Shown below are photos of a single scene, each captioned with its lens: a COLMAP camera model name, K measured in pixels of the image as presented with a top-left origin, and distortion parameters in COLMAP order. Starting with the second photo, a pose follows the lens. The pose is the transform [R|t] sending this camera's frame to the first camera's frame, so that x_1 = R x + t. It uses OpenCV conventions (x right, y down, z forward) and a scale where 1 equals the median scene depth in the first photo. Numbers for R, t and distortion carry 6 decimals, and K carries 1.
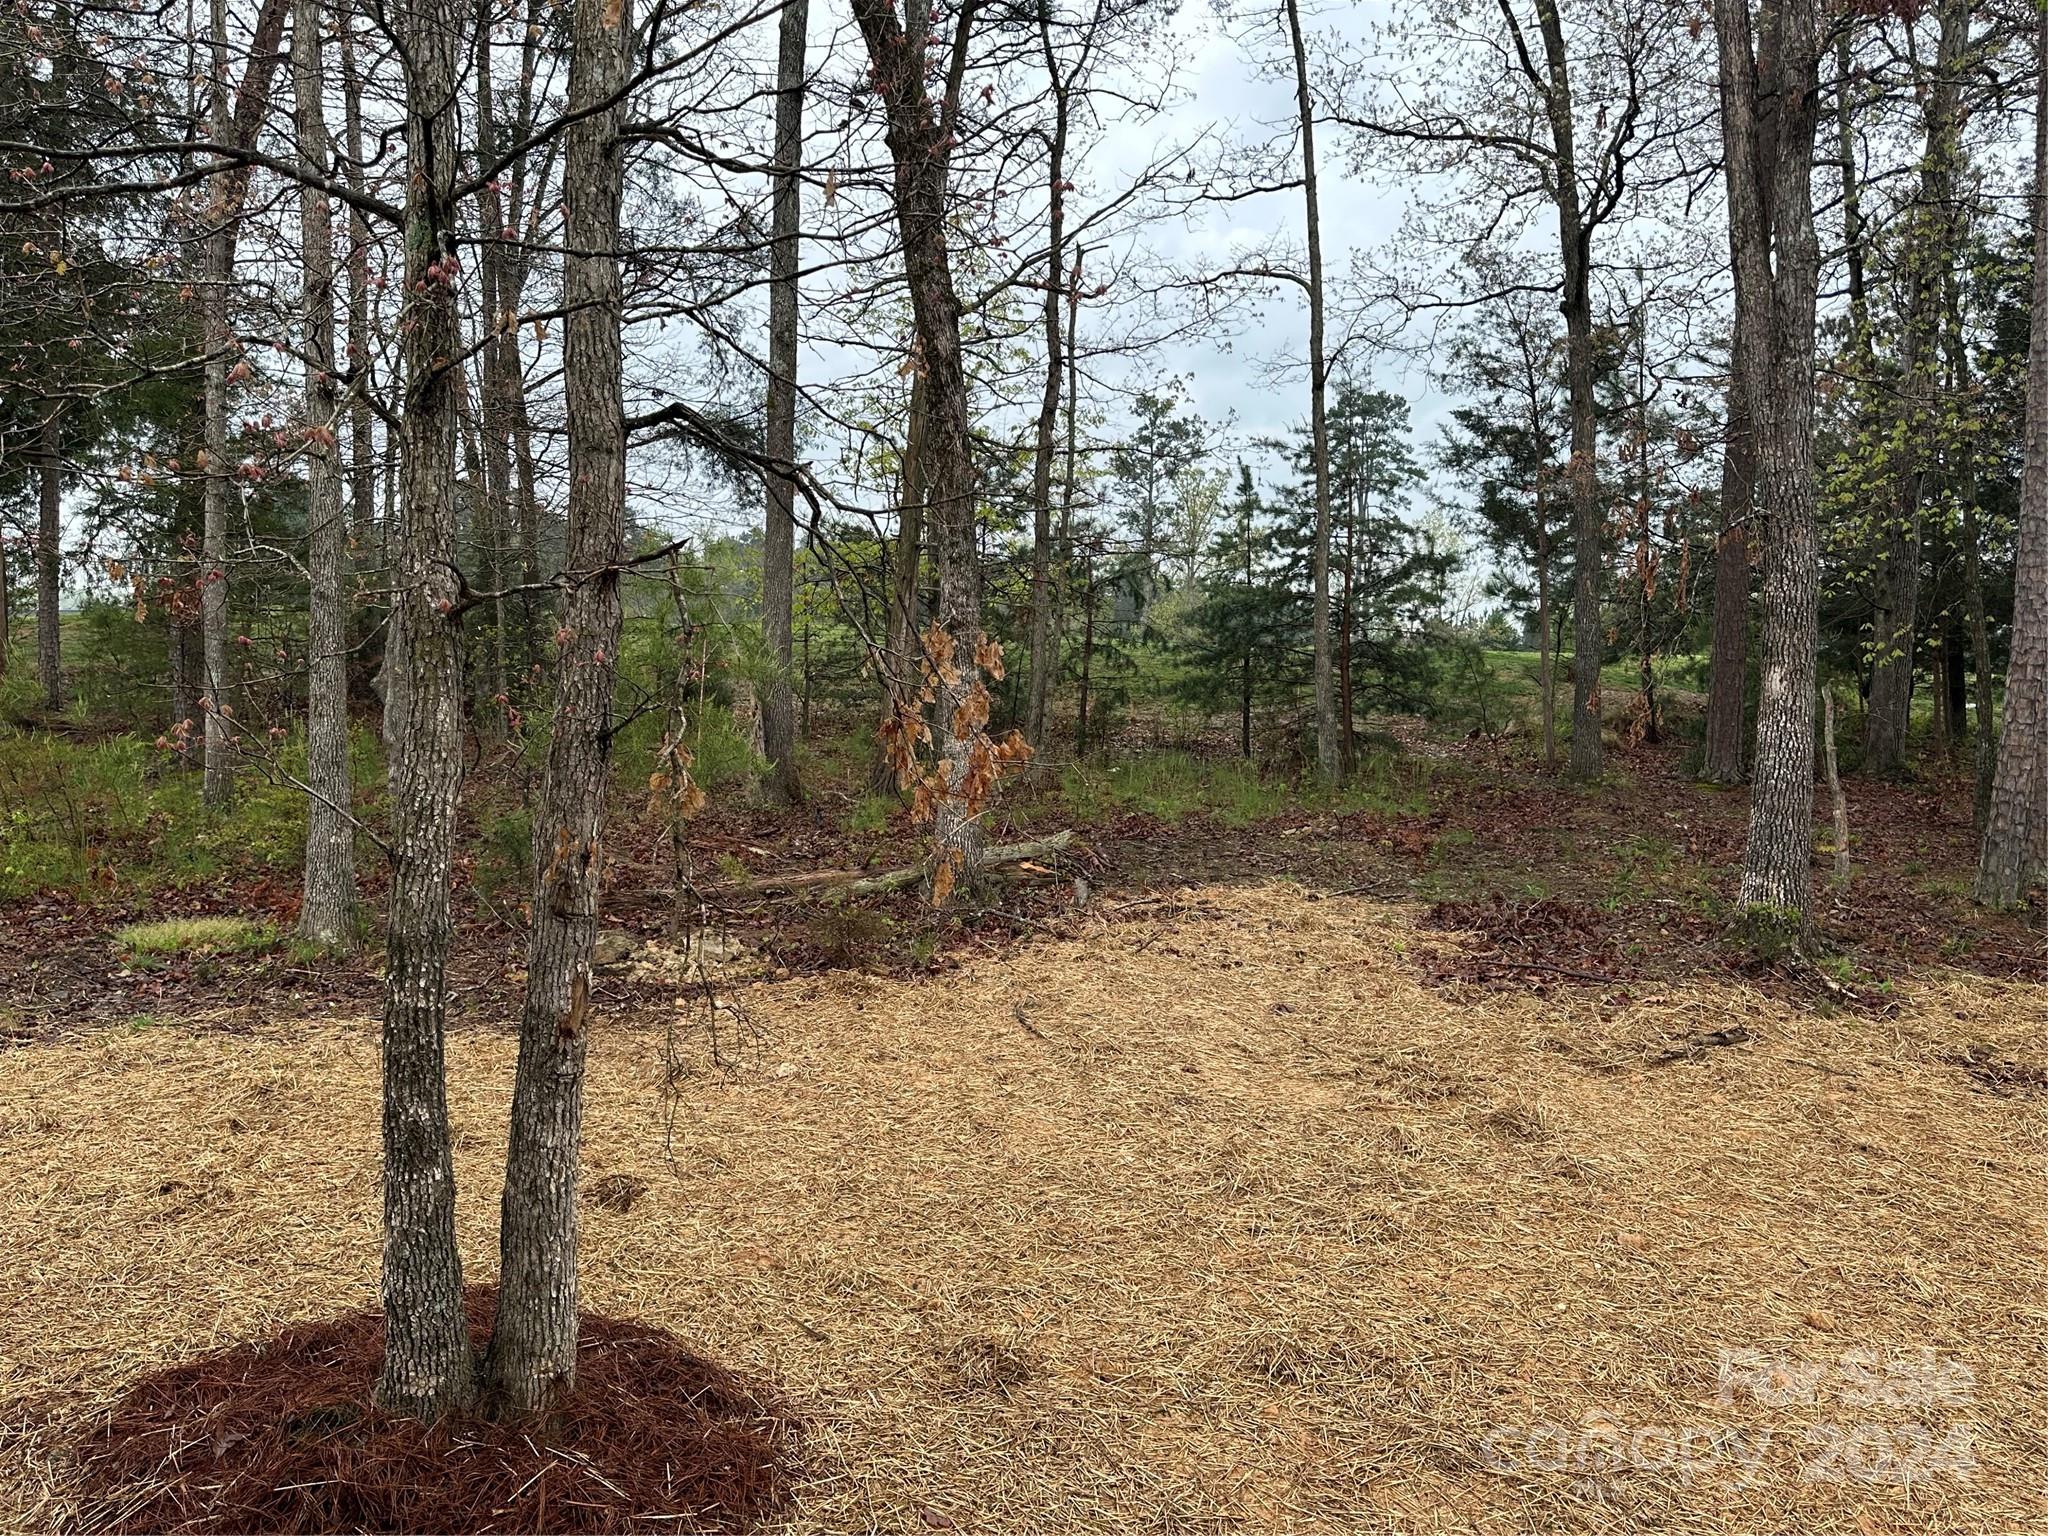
lens RADIAL K [[1477.2, 0, 1018.2], [0, 1477.2, 749.0], [0, 0, 1]] dist [0.087663, -0.106499]
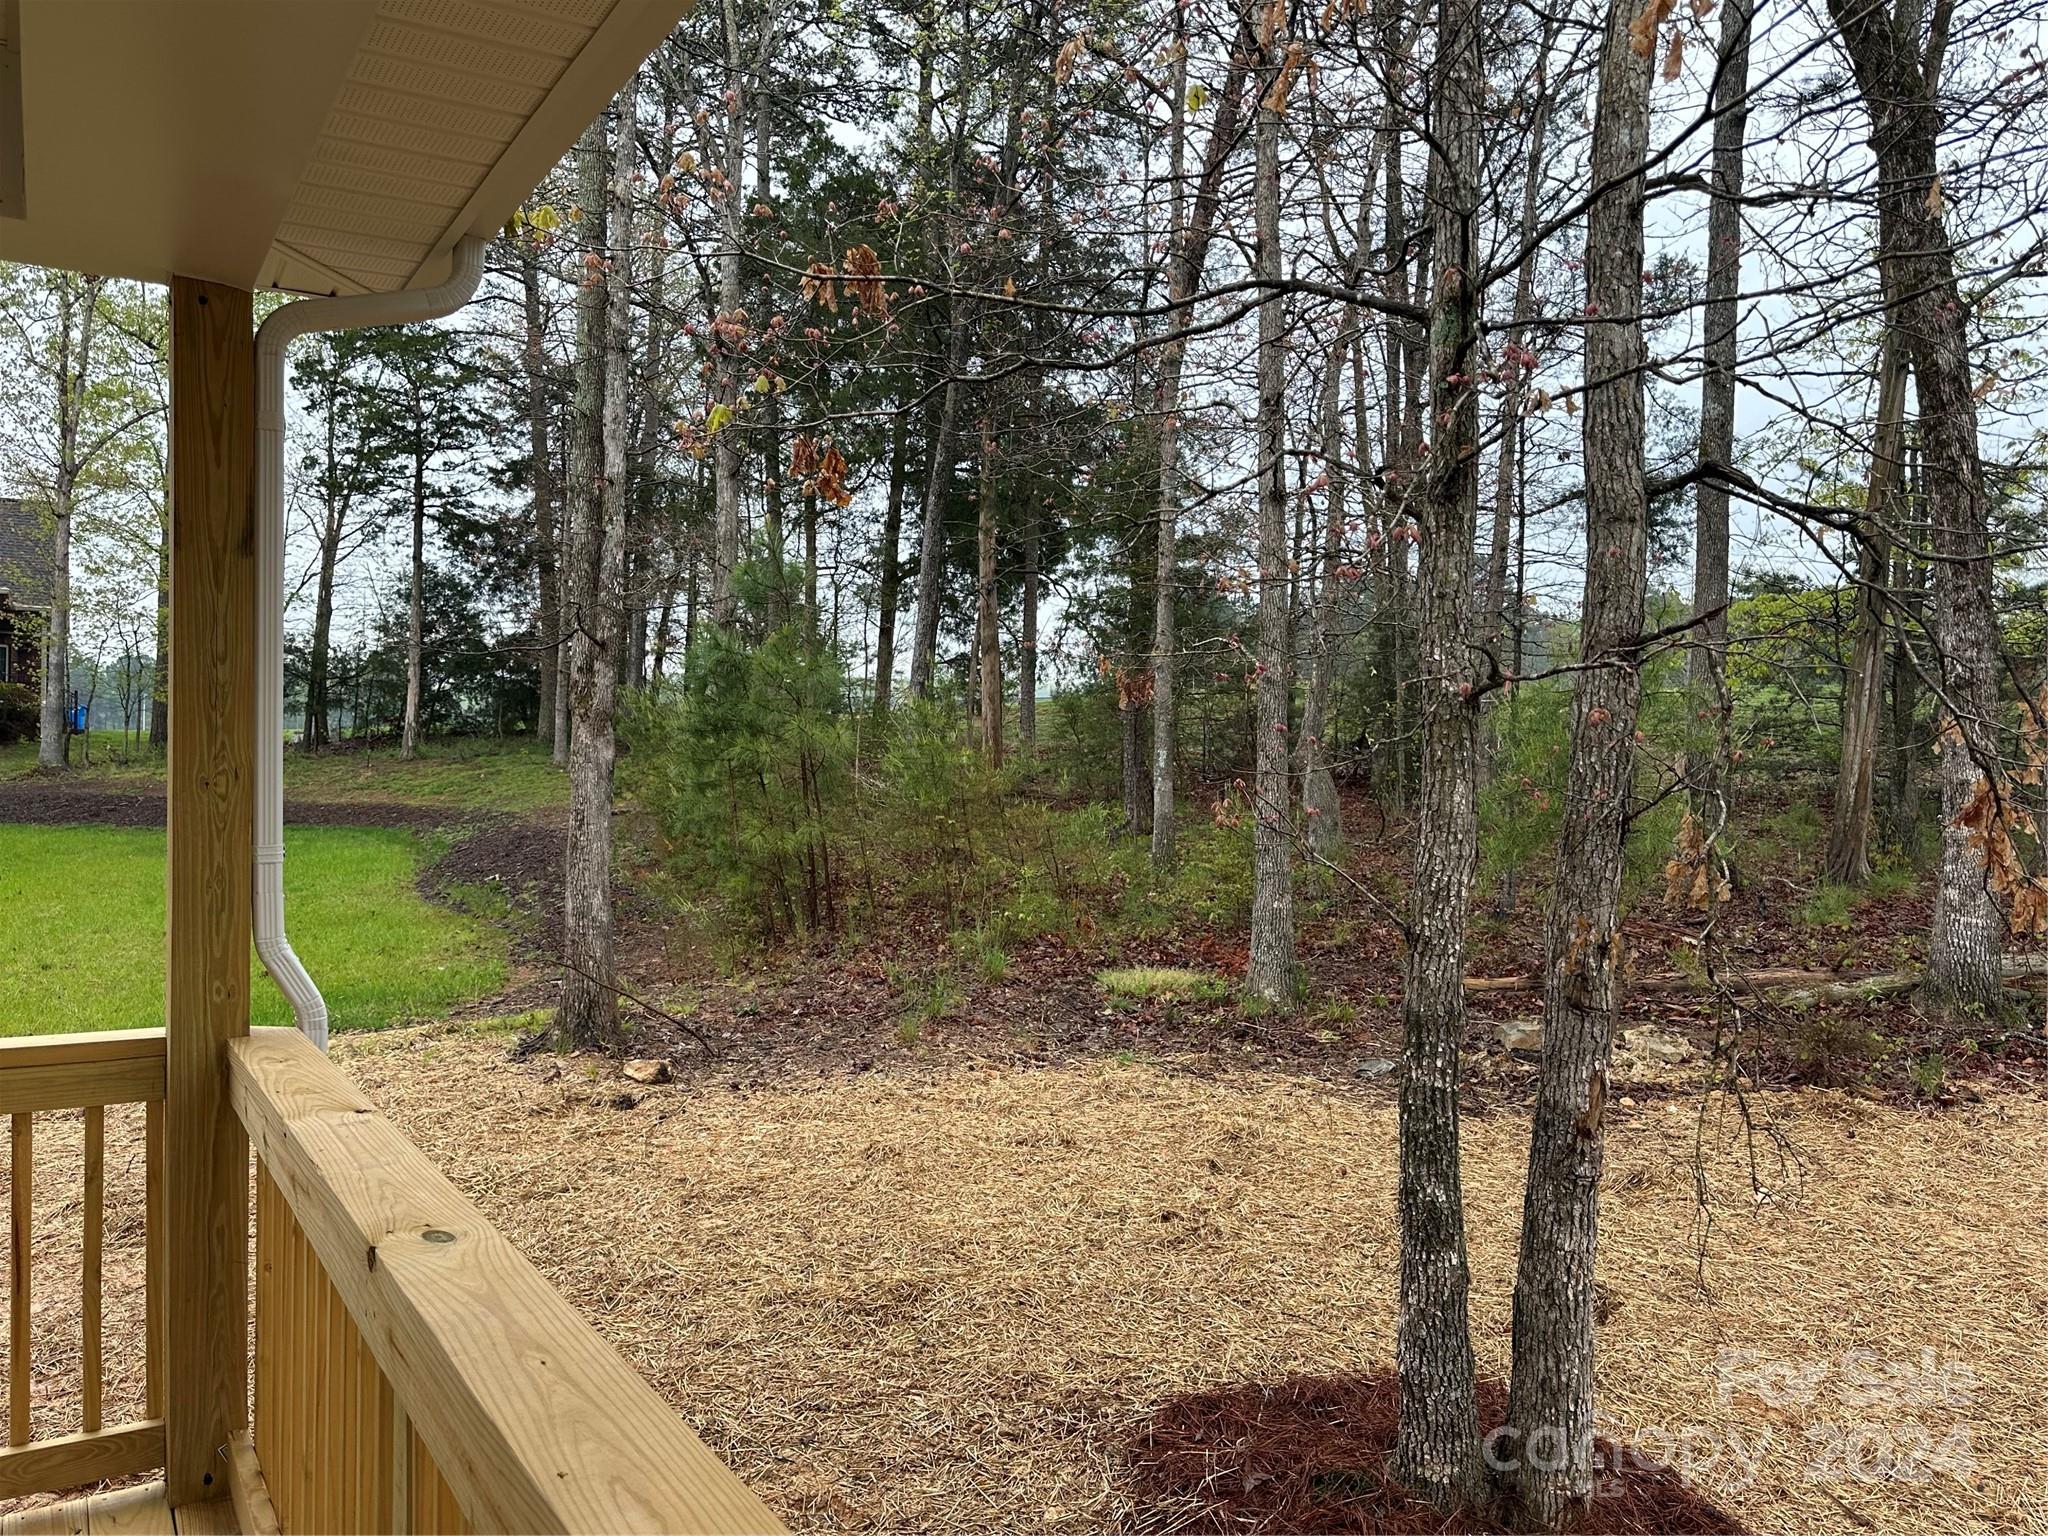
lens RADIAL K [[1477.2, 0, 1009.7], [0, 1477.2, 753.3], [0, 0, 1]] dist [0.087663, -0.106499]
pose [[0.840544, -0.007108, -0.541697, -0.038454], [-0.017206, 0.999059, -0.039808, -0.002800], [0.541470, 0.042781, 0.839631, -0.003376]]
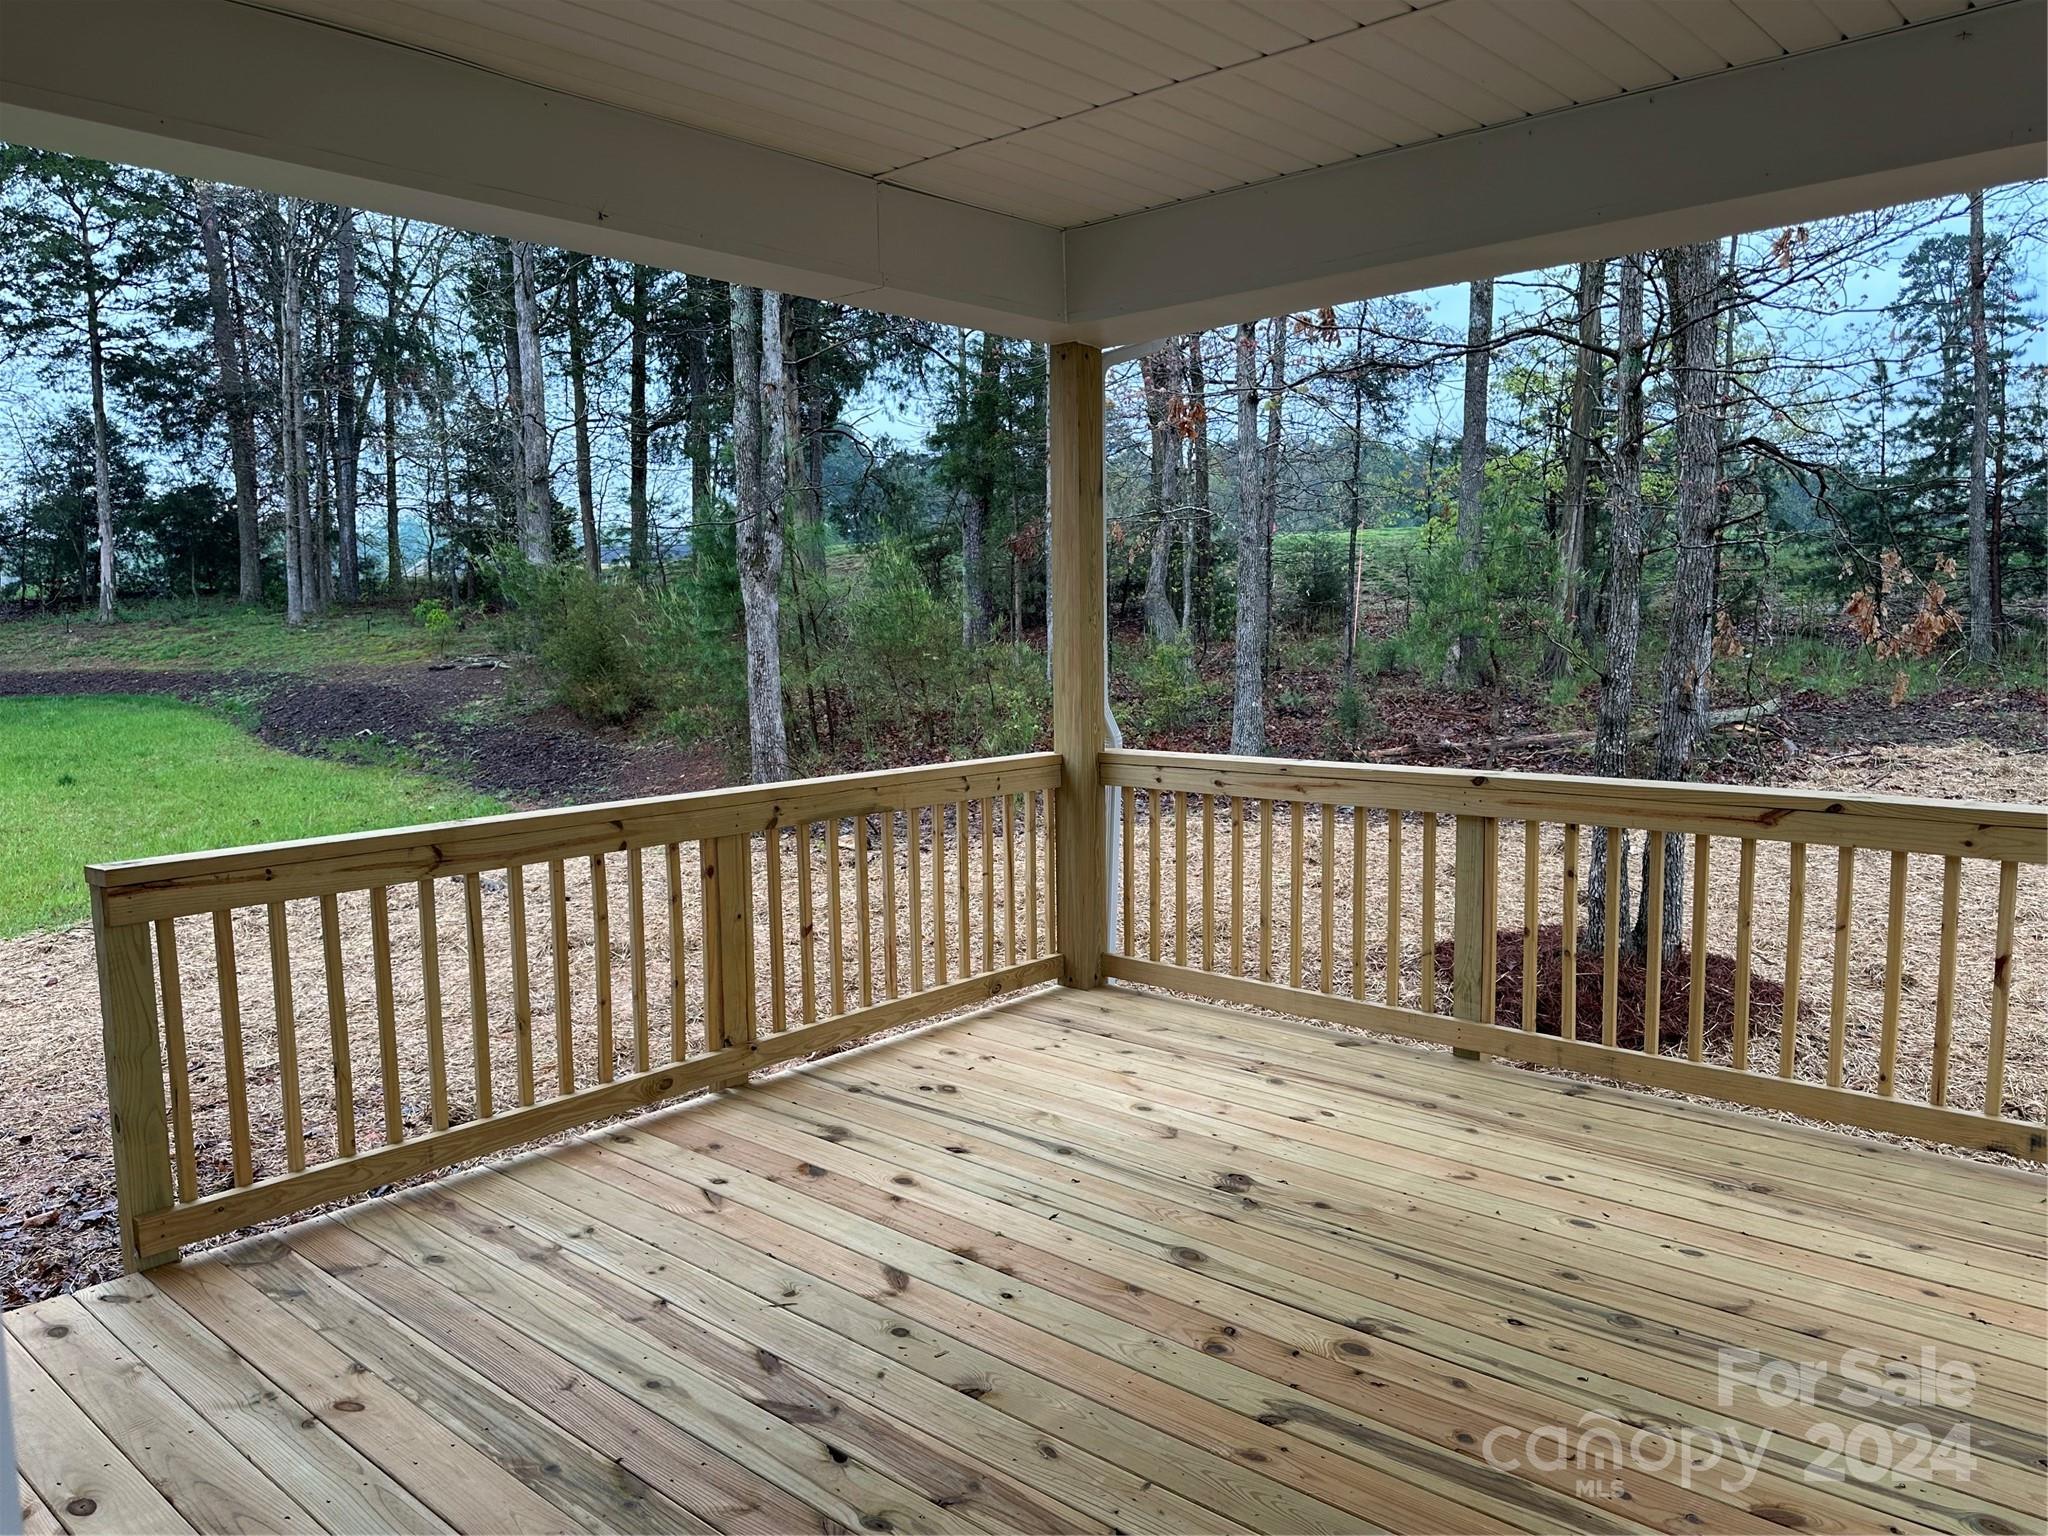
lens RADIAL K [[1477.2, 0, 1023.5], [0, 1477.2, 781.7], [0, 0, 1]] dist [0.087663, -0.106499]
pose [[0.952395, 0.006499, -0.304799, -0.219929], [0.019449, 0.996441, 0.082016, 0.011745], [0.304247, -0.084039, 0.948879, -0.461681]]
